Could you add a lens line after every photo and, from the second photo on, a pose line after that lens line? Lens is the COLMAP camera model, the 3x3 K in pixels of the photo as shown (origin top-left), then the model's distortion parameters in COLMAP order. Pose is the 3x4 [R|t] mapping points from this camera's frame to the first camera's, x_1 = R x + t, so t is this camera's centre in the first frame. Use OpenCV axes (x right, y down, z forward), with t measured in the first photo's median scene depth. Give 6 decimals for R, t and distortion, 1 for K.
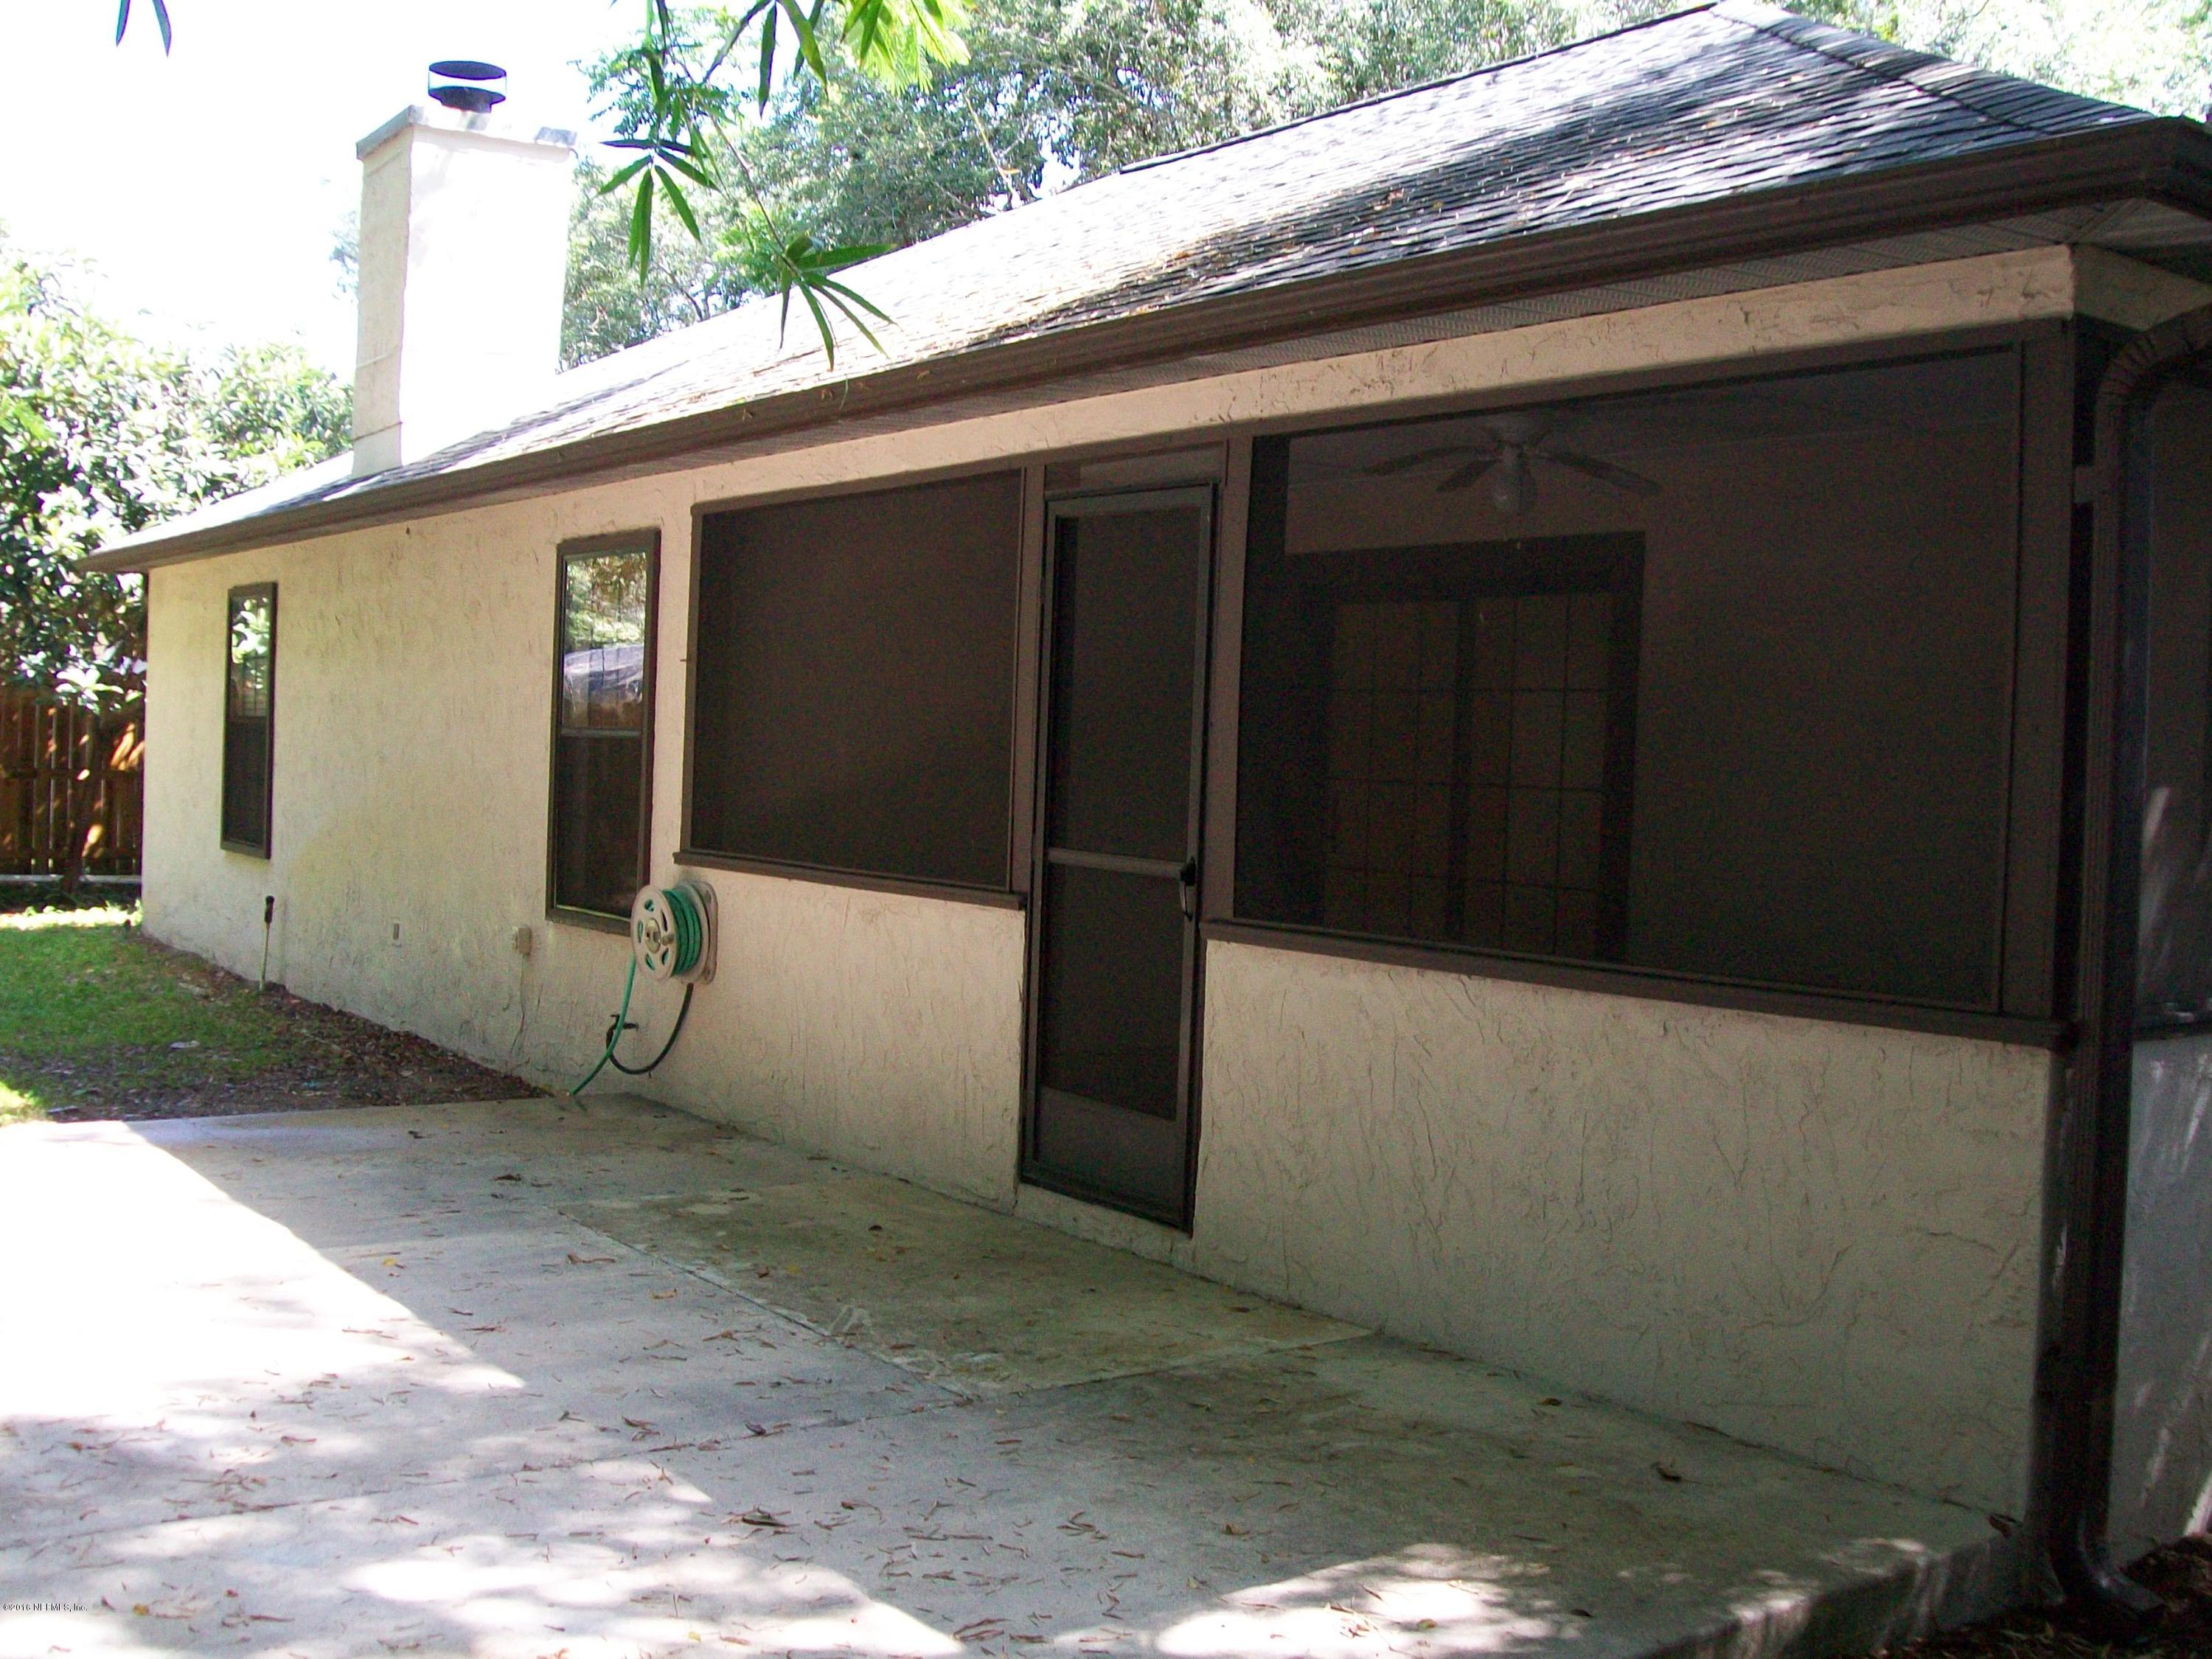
lens RADIAL K [[2332.4, 0, 1107.0], [0, 2332.4, 826.9], [0, 0, 1]] dist [-0.153894, 0.000000]
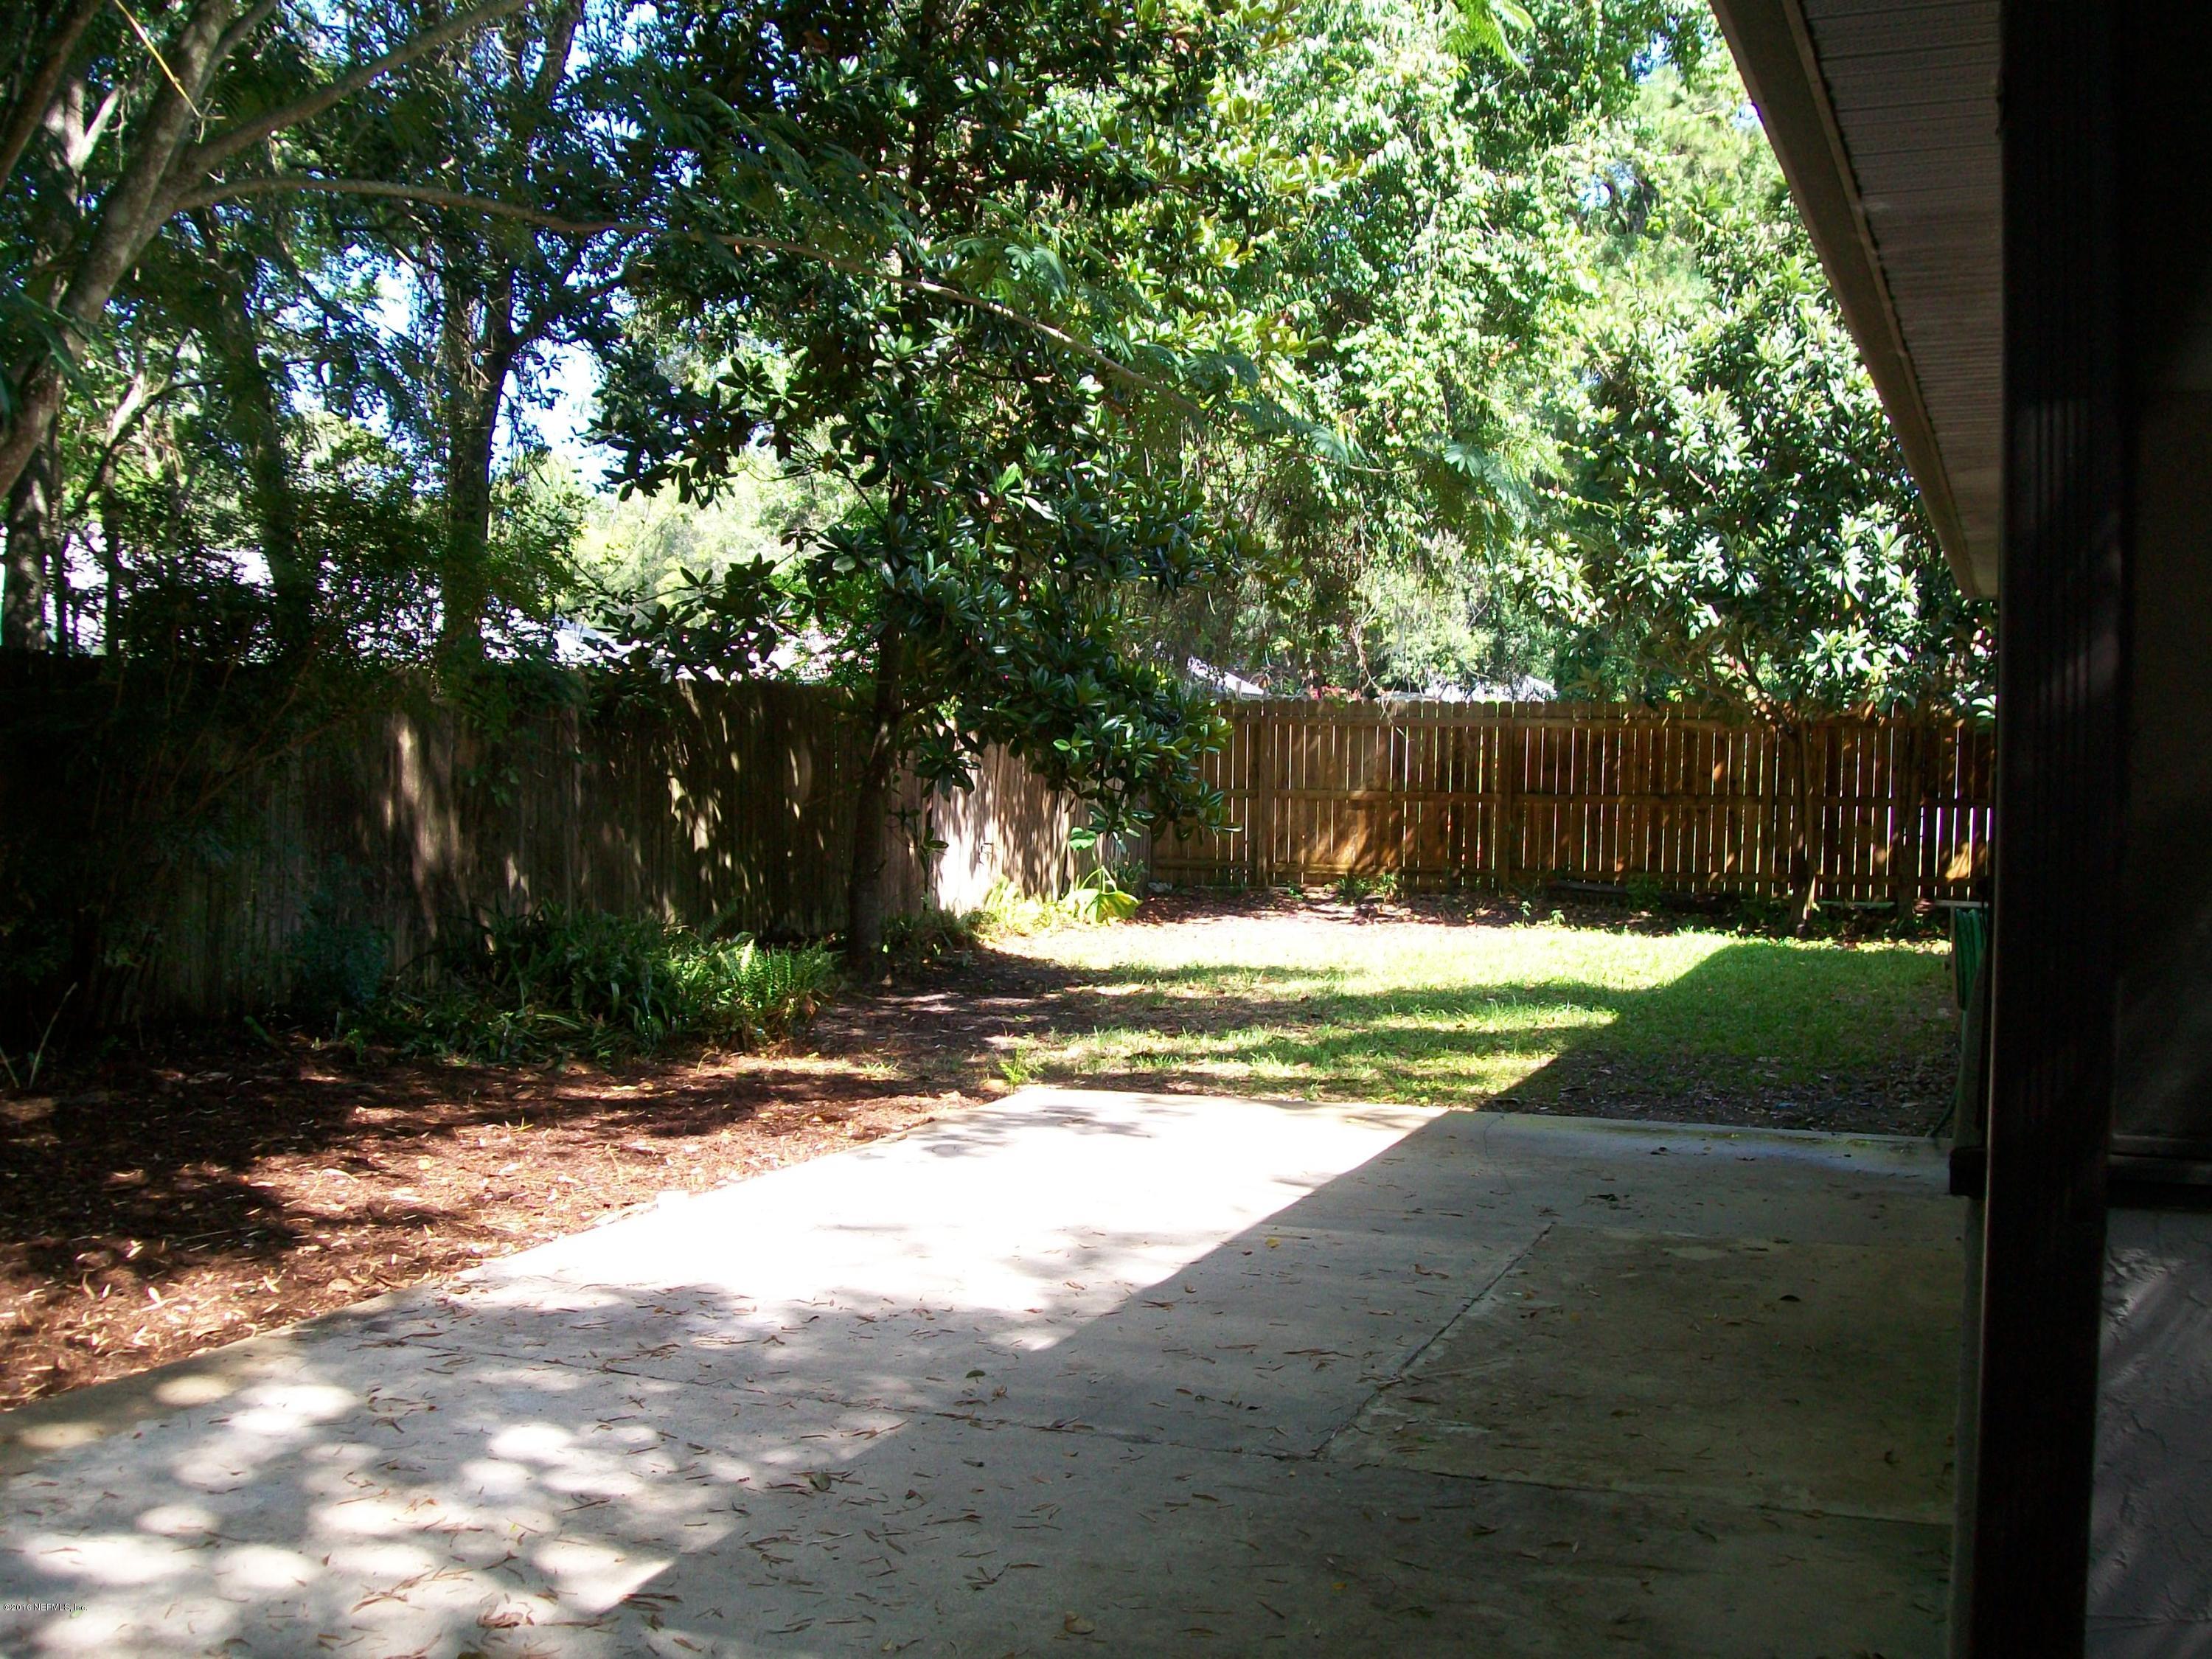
lens RADIAL K [[2332.4, 0, 1106.9], [0, 2332.4, 830.5], [0, 0, 1]] dist [-0.153894, 0.000000]
pose [[0.546747, 0.005888, -0.837277, 0.714155], [-0.018034, 0.999826, -0.004745, 0.017640], [0.837103, 0.017694, 0.546758, 0.513020]]
